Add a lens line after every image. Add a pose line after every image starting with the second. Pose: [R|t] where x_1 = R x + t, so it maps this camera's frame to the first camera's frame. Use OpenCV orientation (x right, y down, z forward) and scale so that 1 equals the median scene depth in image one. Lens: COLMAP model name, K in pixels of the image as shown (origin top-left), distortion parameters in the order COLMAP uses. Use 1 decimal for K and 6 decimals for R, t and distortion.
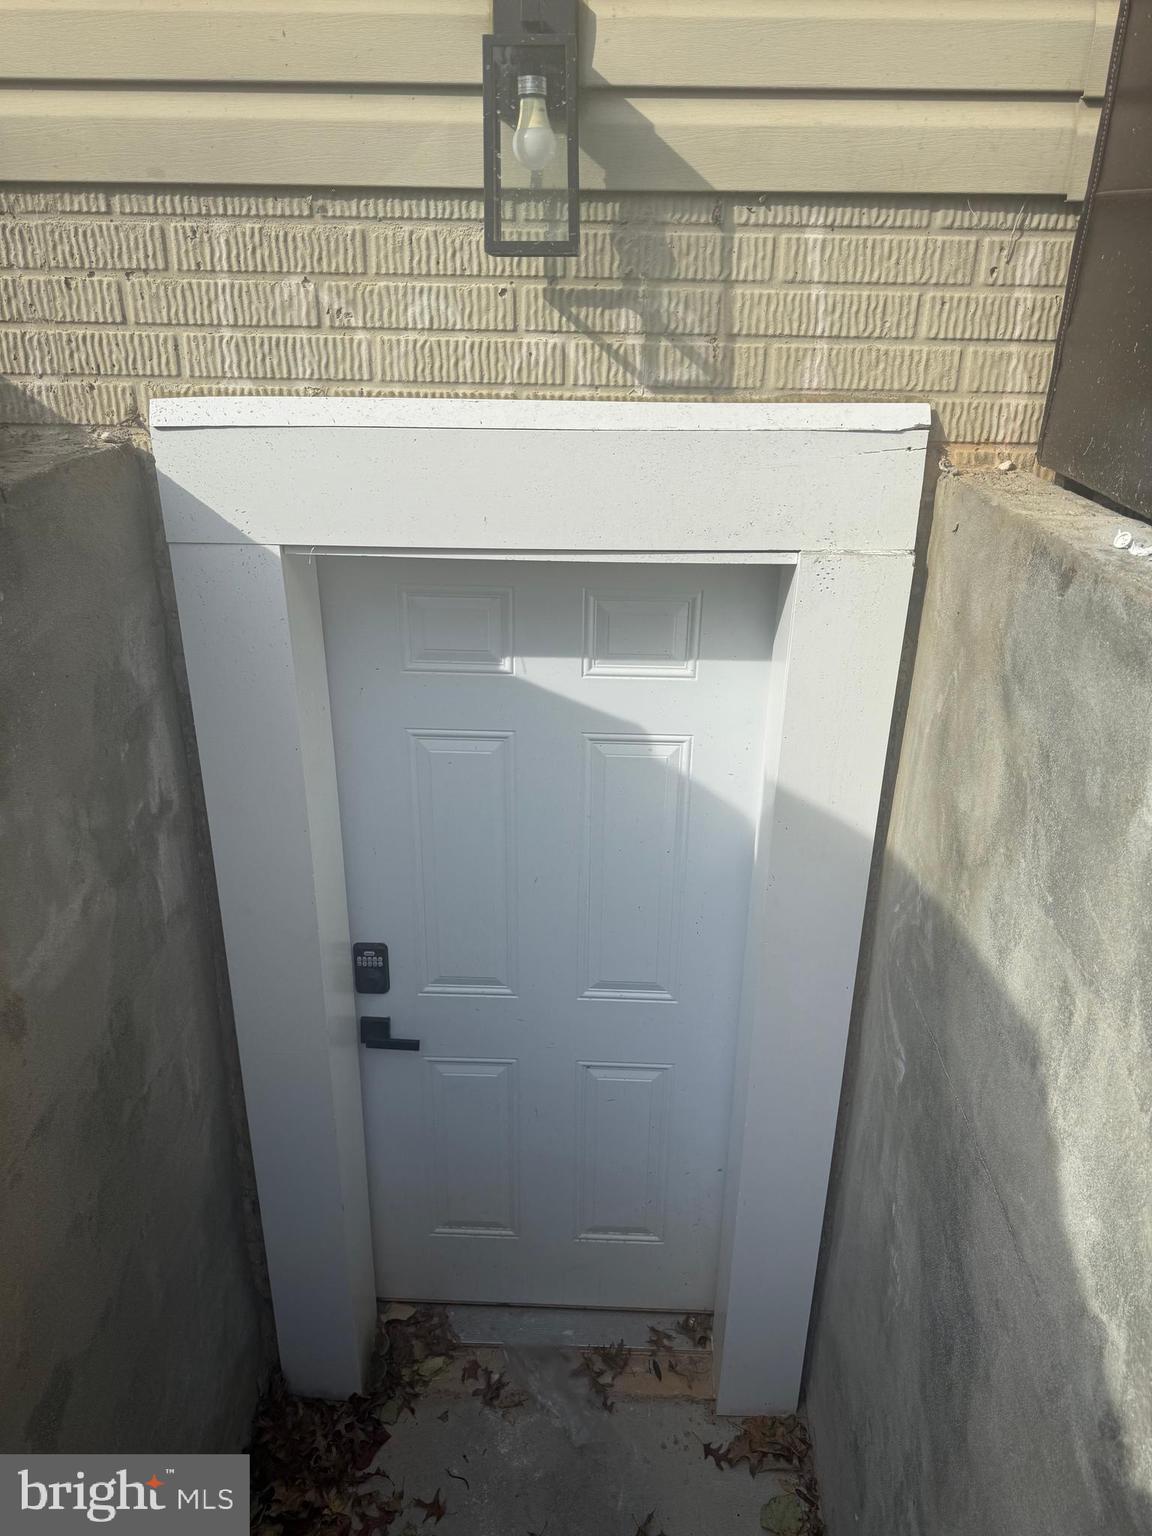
lens RADIAL K [[1088.9, 0, 576.0], [0, 1088.9, 768.0], [0, 0, 1]] dist [0.036661, -0.040370]
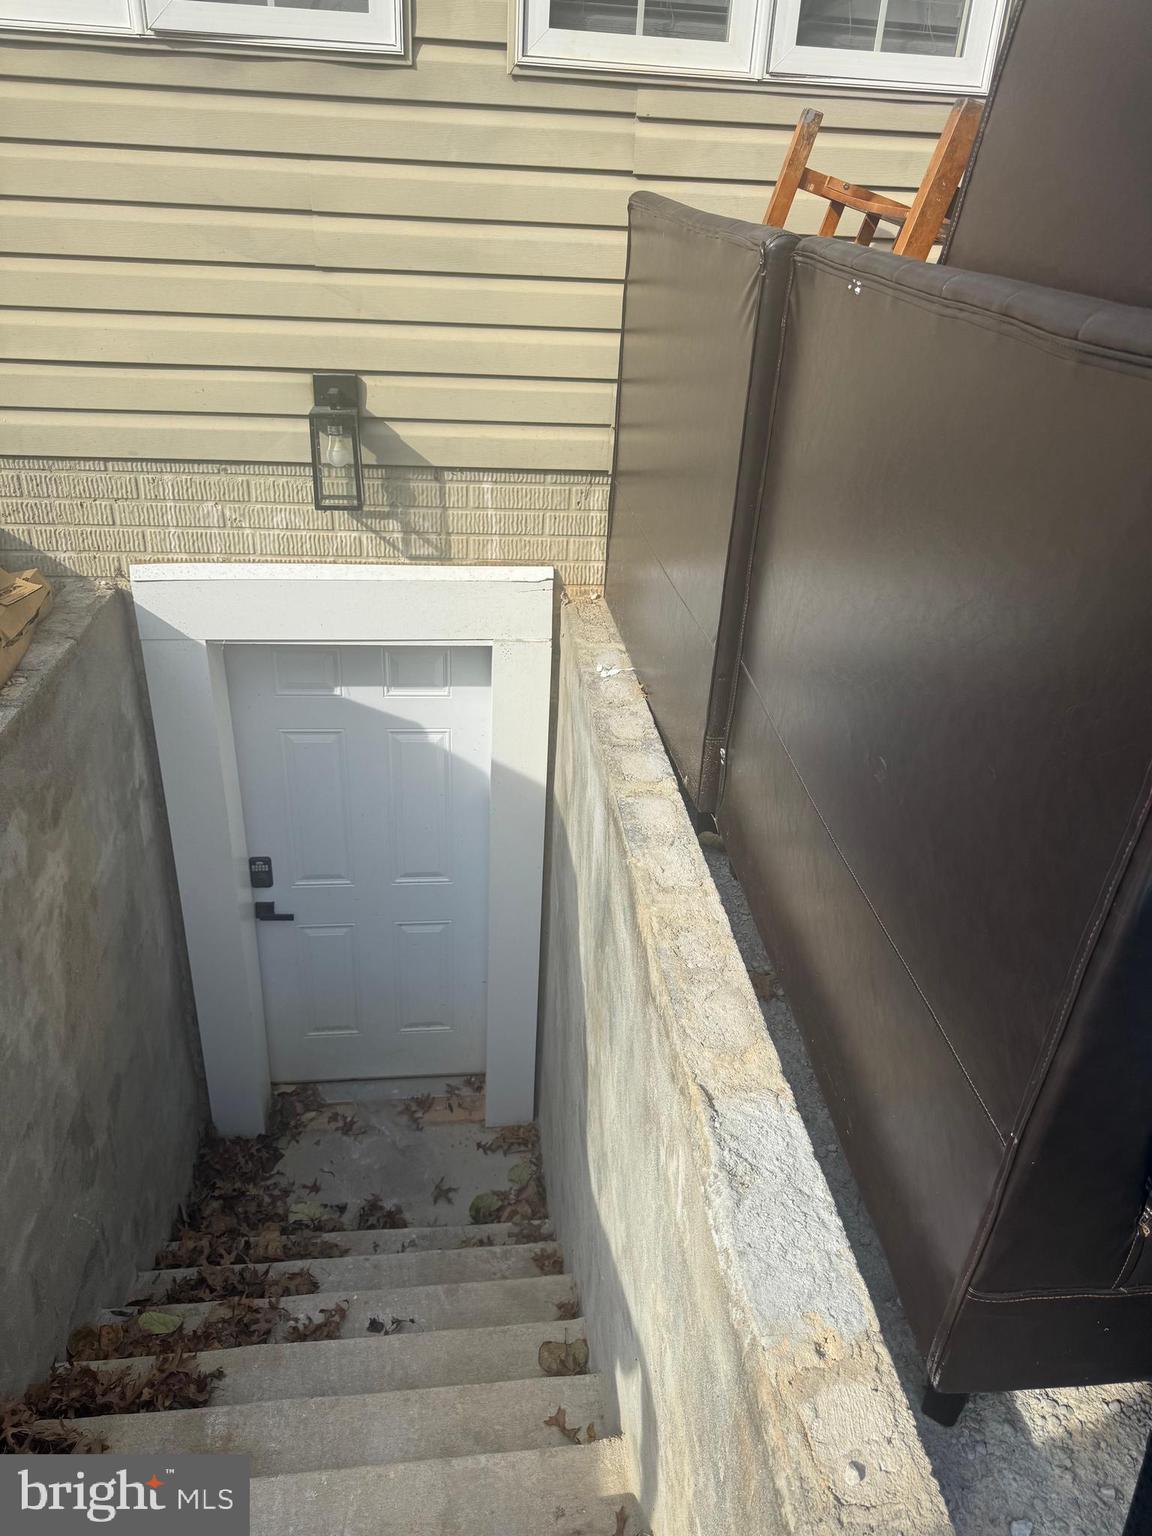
lens RADIAL K [[1086.0, 0, 576.0], [0, 1086.0, 768.0], [0, 0, 1]] dist [0.181552, -0.404689]
pose [[0.990467, -0.035090, 0.133205, 0.087918], [0.024505, 0.996470, 0.080290, -0.125460], [-0.135552, -0.076261, 0.987831, -0.922518]]
